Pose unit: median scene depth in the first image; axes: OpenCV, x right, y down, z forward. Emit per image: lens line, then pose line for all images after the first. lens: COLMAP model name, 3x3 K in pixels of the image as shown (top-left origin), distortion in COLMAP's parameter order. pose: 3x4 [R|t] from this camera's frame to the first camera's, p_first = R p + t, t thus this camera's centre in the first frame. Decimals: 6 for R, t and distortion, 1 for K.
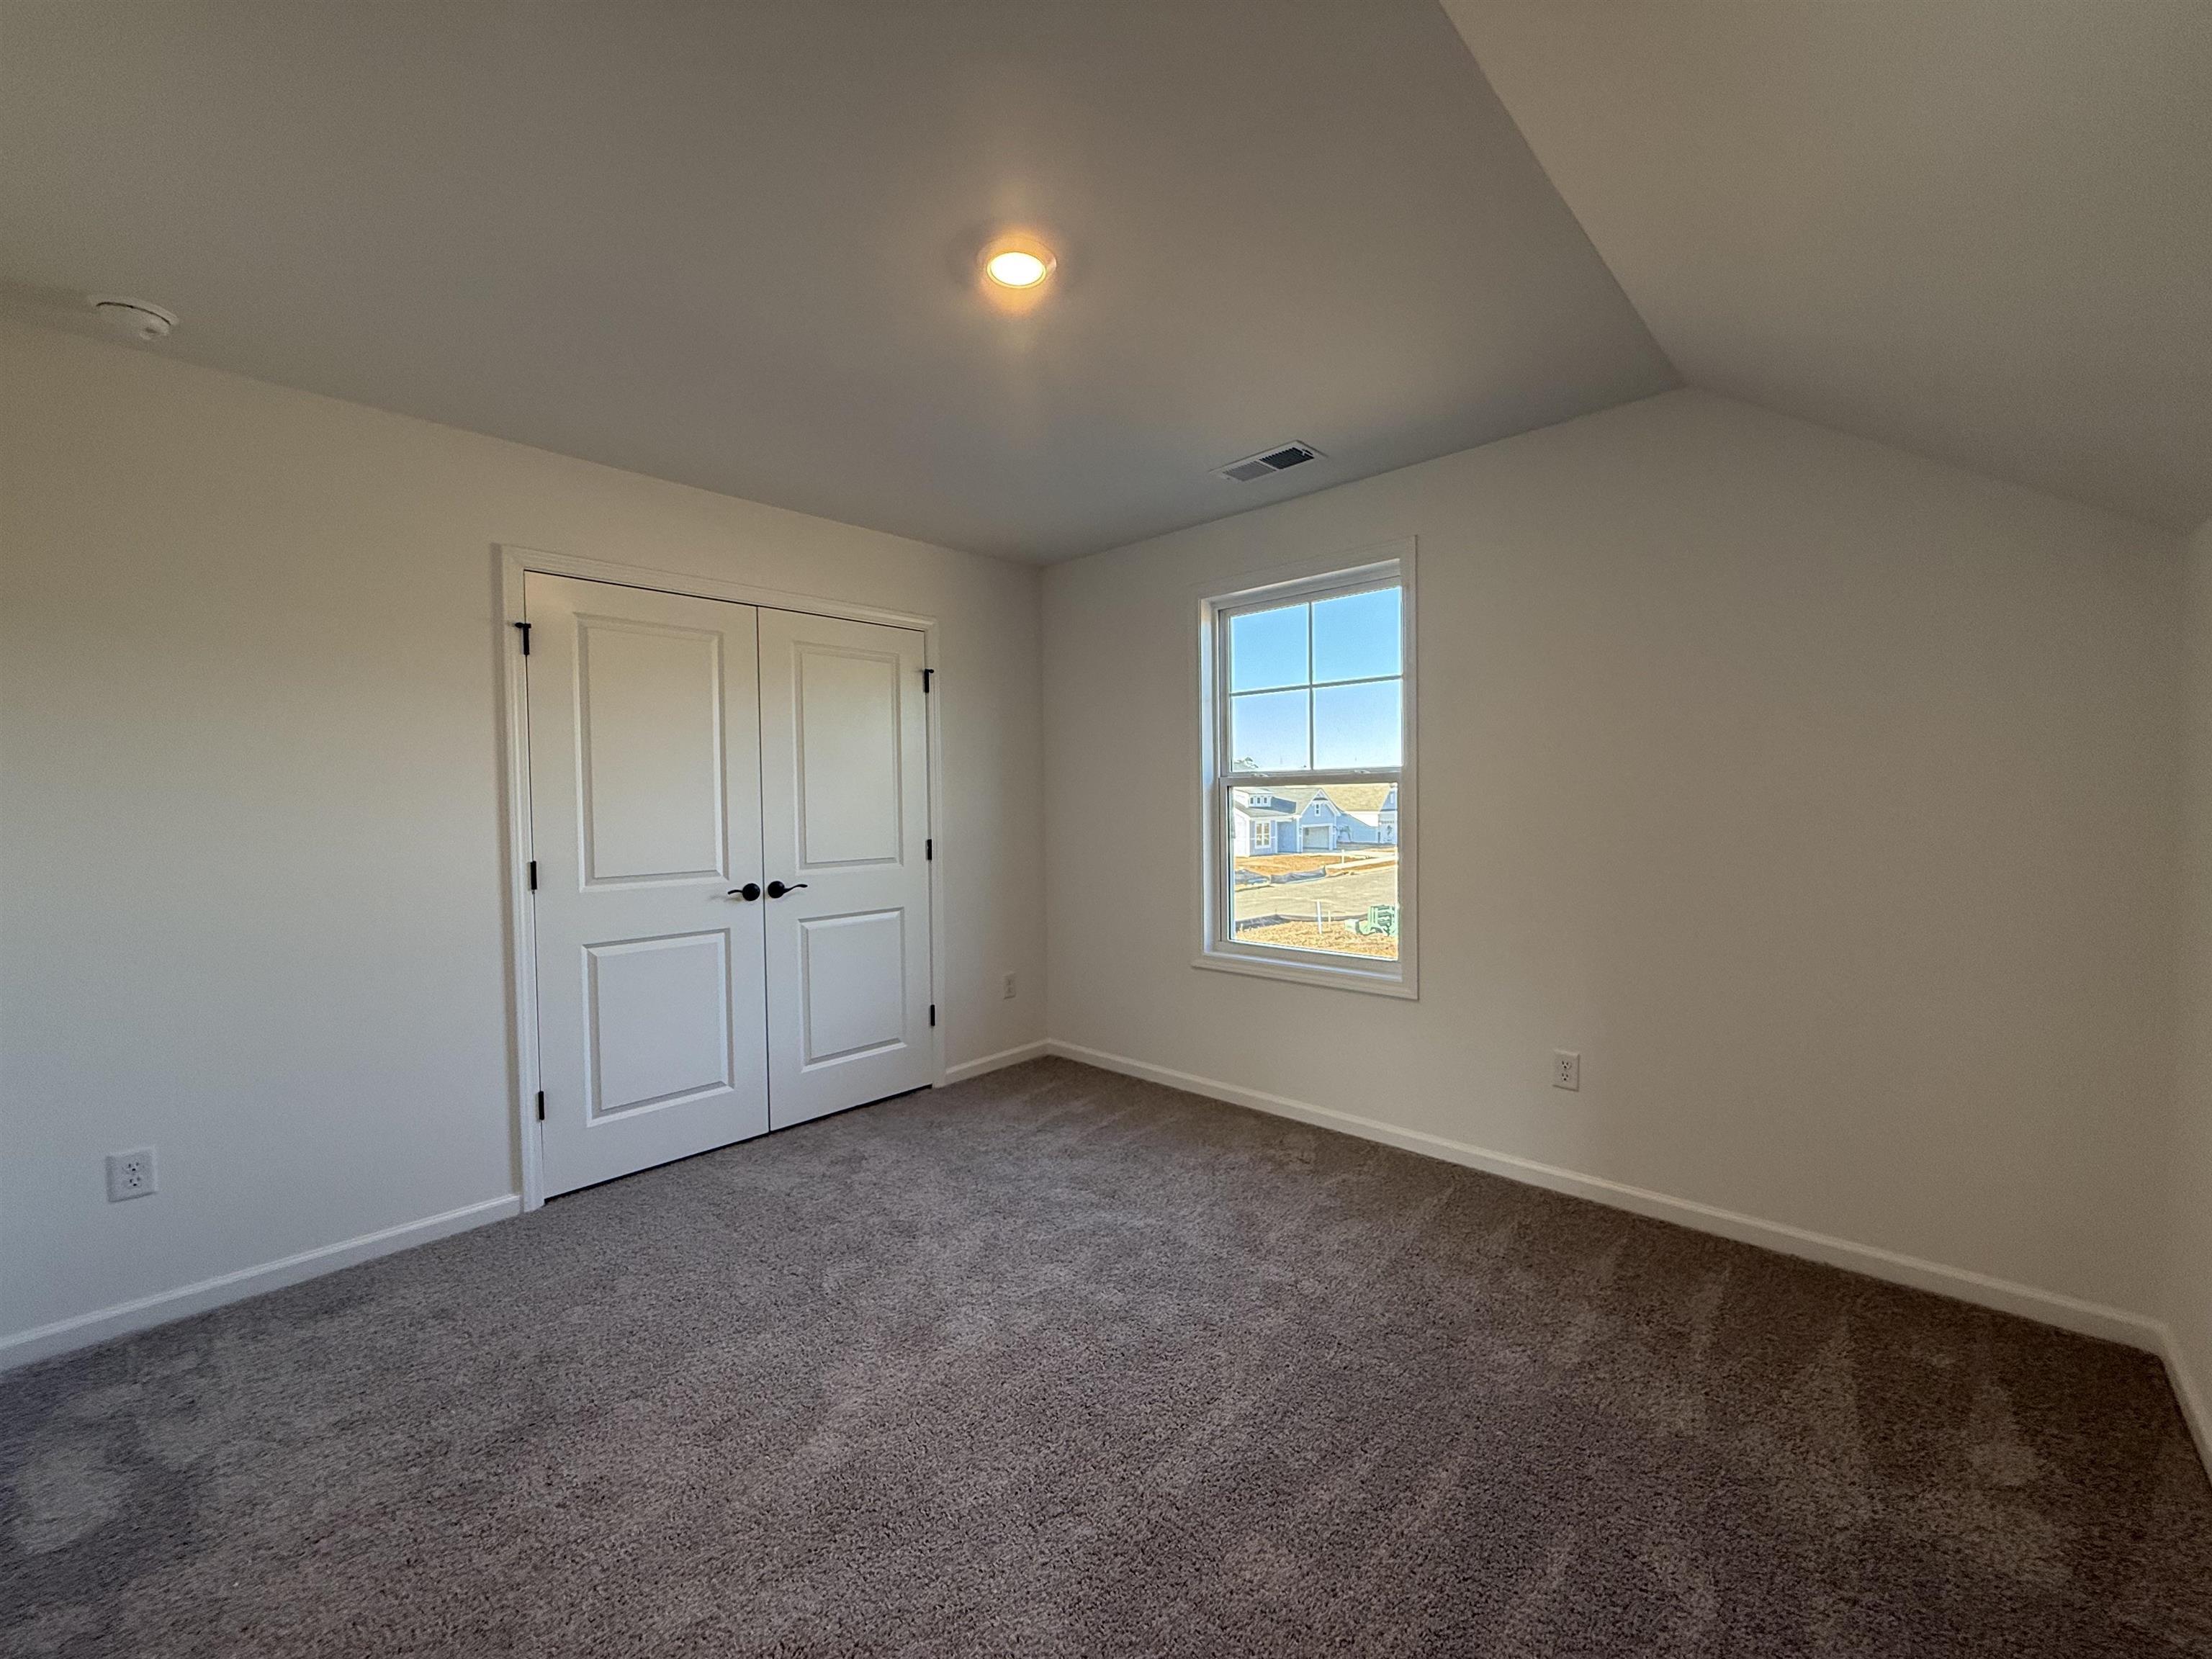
lens RADIAL K [[878.8, 0, 1103.8], [0, 878.8, 827.5], [0, 0, 1]] dist [-0.002118, 0.002261]
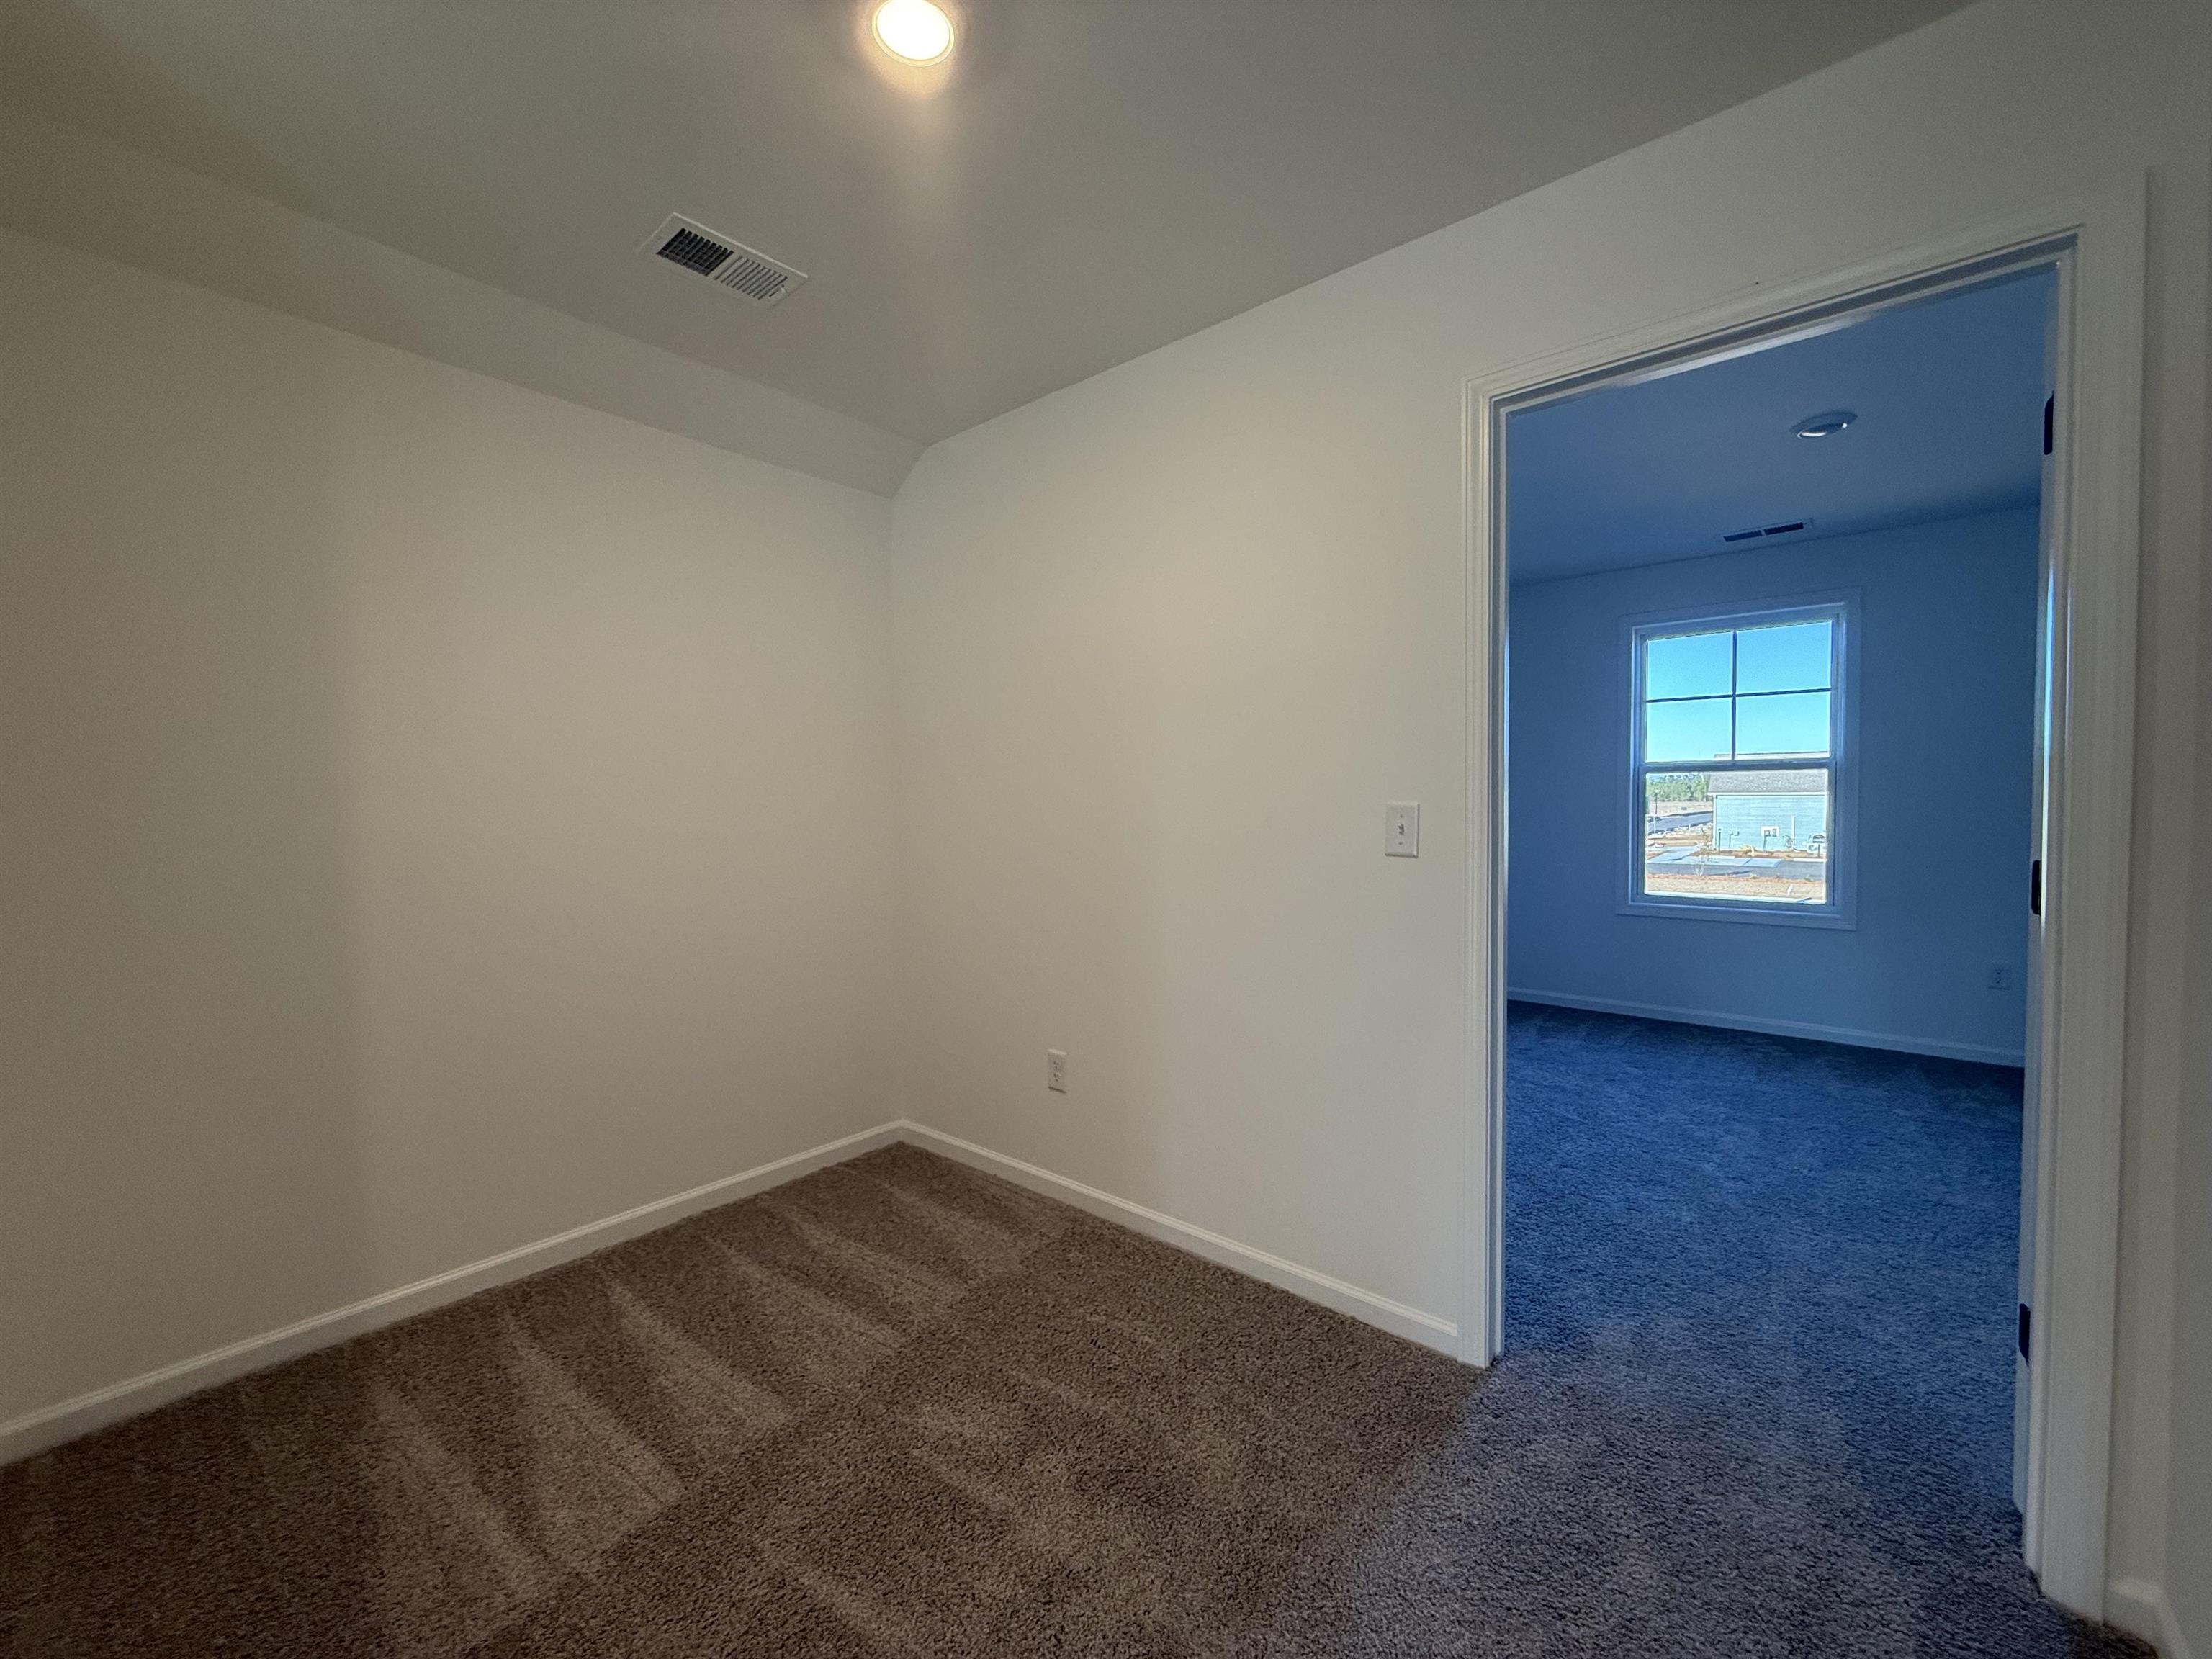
lens RADIAL K [[878.8, 0, 1111.6], [0, 878.8, 824.0], [0, 0, 1]] dist [-0.002118, 0.002261]
pose [[0.999049, -0.002199, 0.043539, -0.779186], [0.002073, 0.999994, 0.002927, 0.025073], [-0.043545, -0.002834, 0.999047, -0.274924]]
